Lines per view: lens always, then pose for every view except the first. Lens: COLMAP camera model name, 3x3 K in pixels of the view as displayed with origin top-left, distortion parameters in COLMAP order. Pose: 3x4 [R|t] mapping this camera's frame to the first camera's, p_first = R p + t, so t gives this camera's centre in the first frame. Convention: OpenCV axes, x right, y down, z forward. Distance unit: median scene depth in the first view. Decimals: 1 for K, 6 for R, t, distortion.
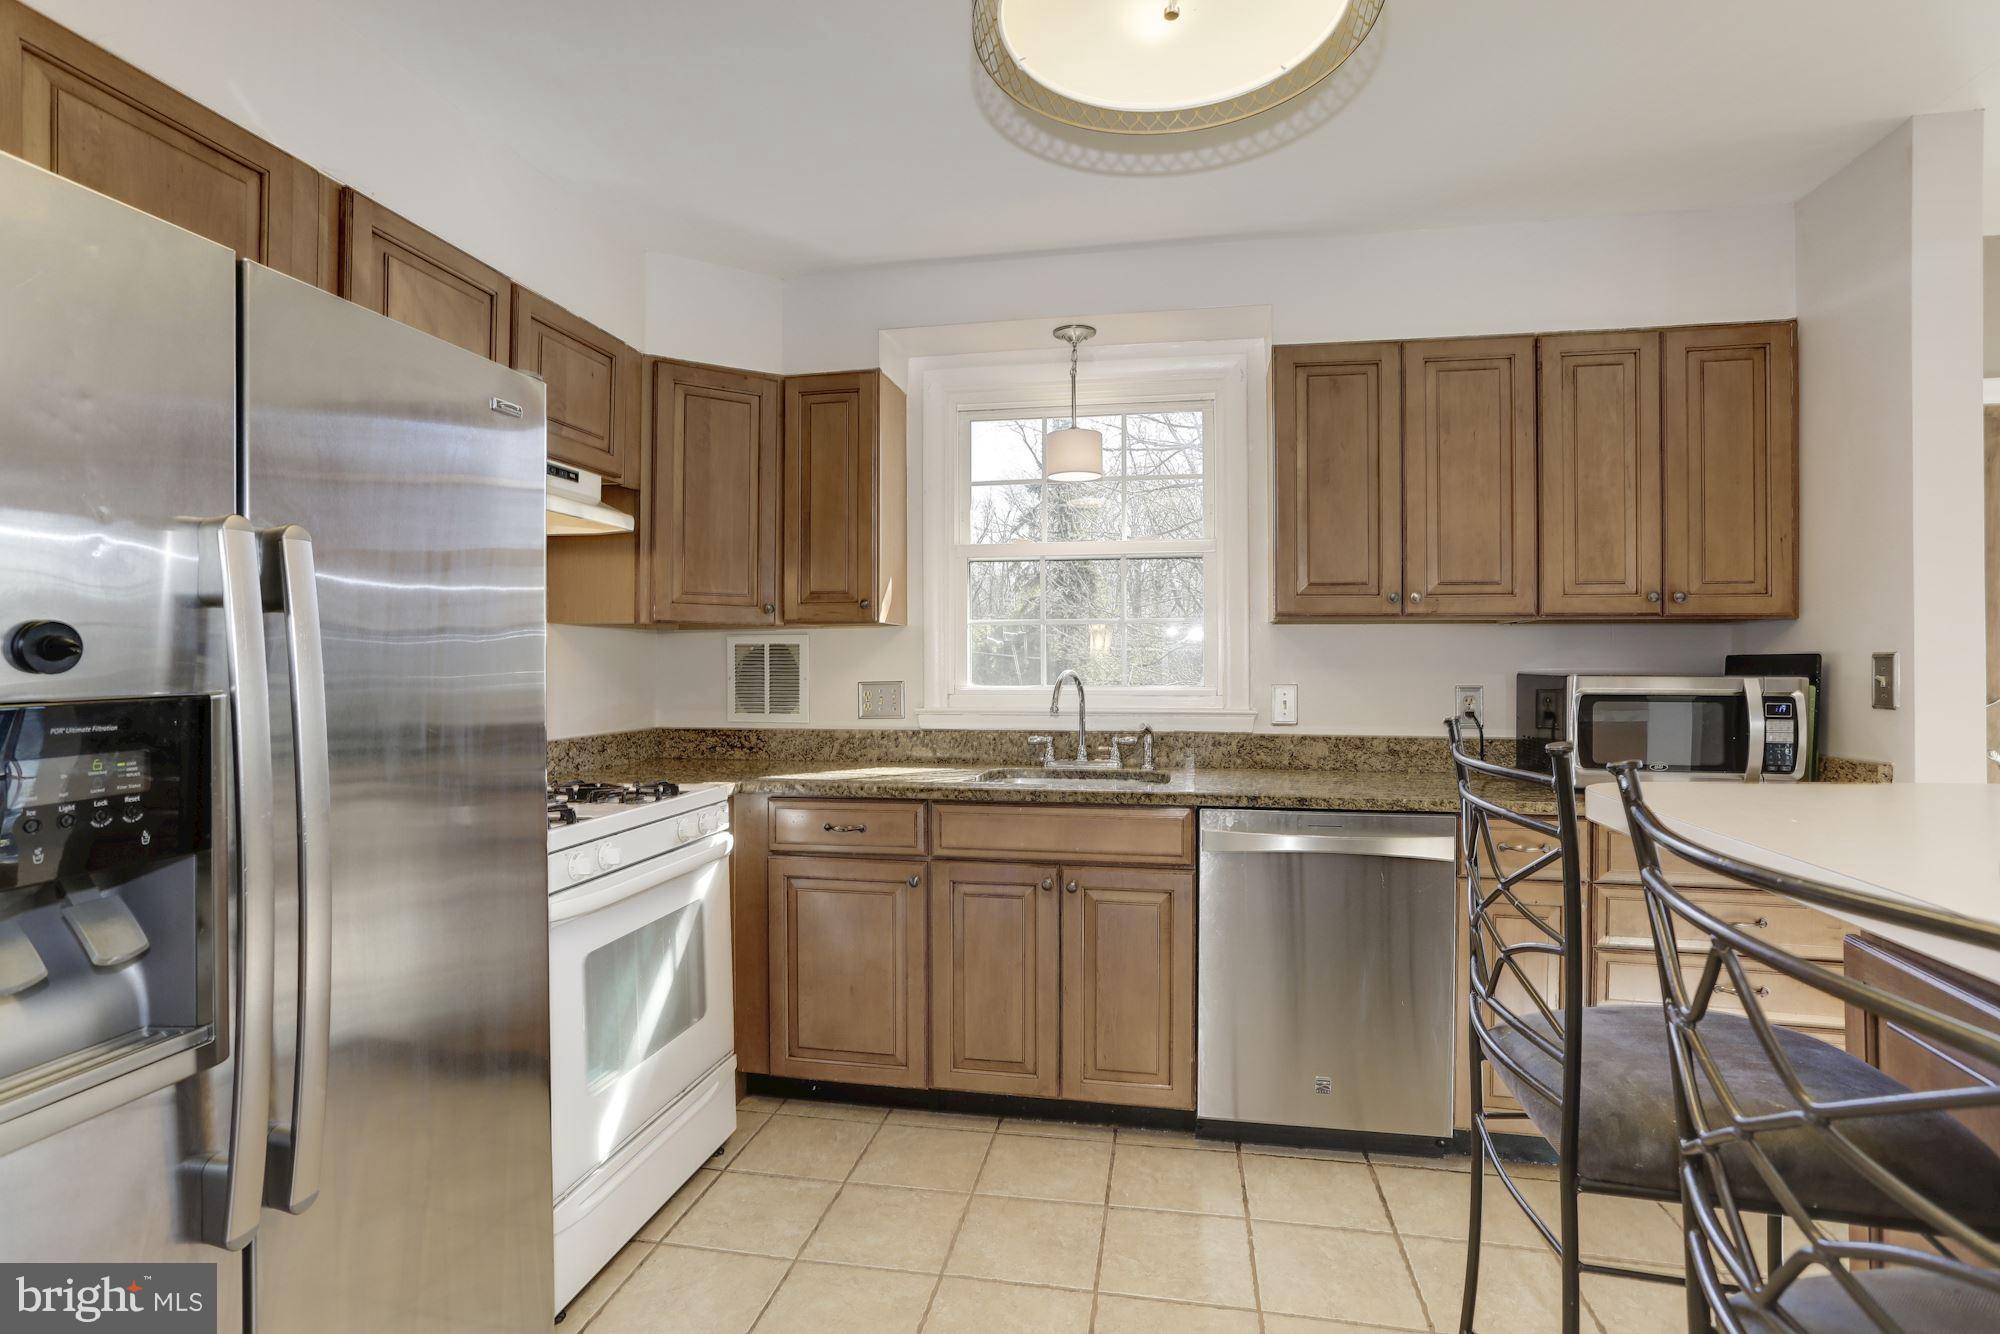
lens RADIAL K [[1022.7, 0, 993.1], [0, 1022.7, 657.0], [0, 0, 1]] dist [-0.068971, 0.055754]
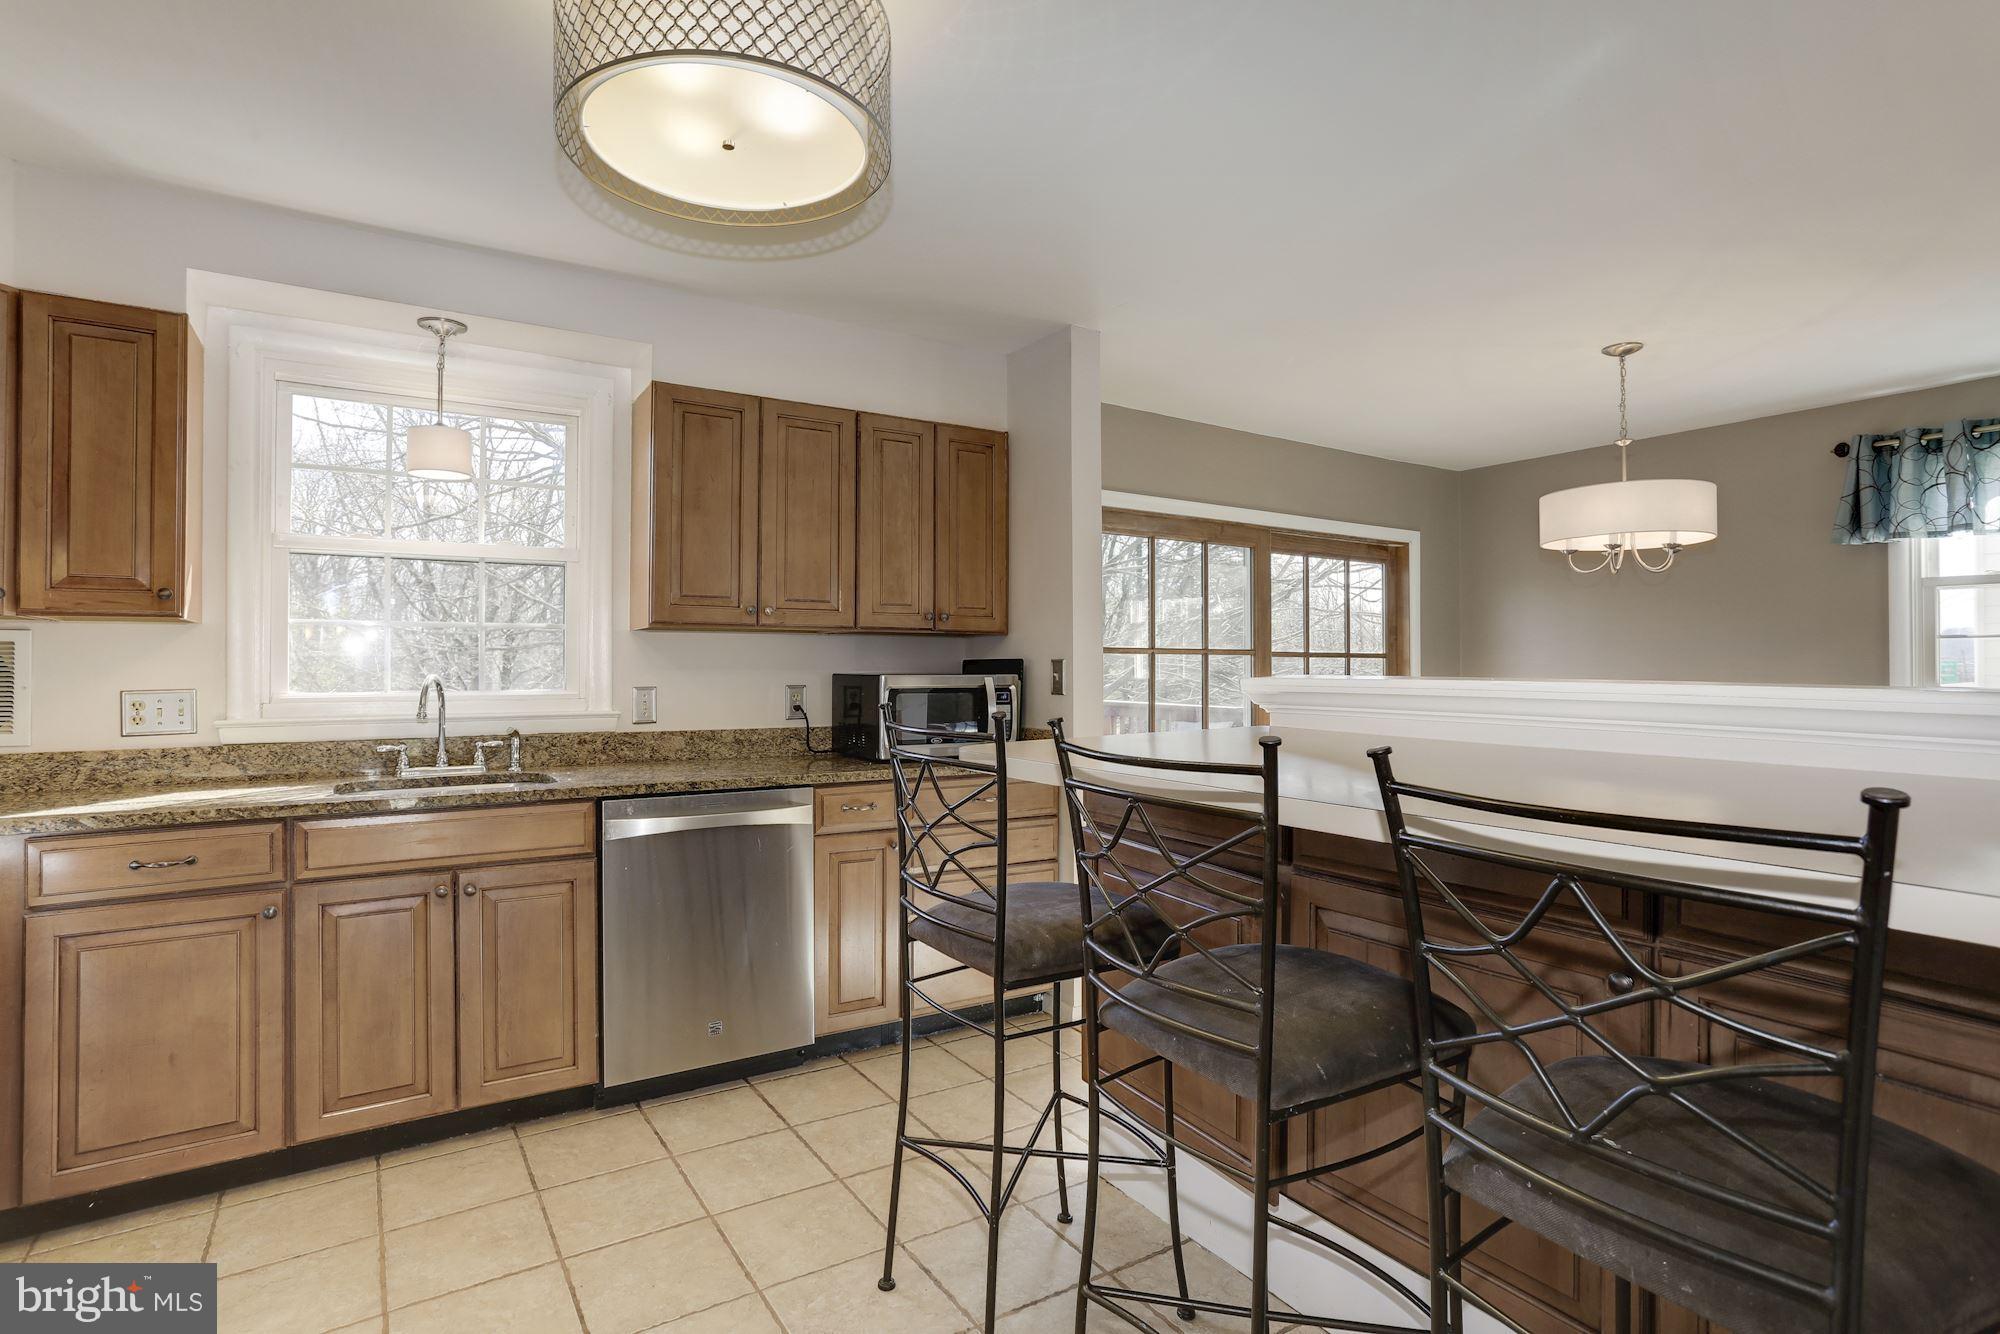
lens RADIAL K [[1015.8, 0, 1000.5], [0, 1015.8, 647.8], [0, 0, 1]] dist [-0.037006, 0.033269]
pose [[0.729238, 0.011213, 0.684168, -0.210343], [-0.001315, 0.999887, -0.014986, 0.002526], [-0.684259, 0.010029, 0.729170, -0.071371]]
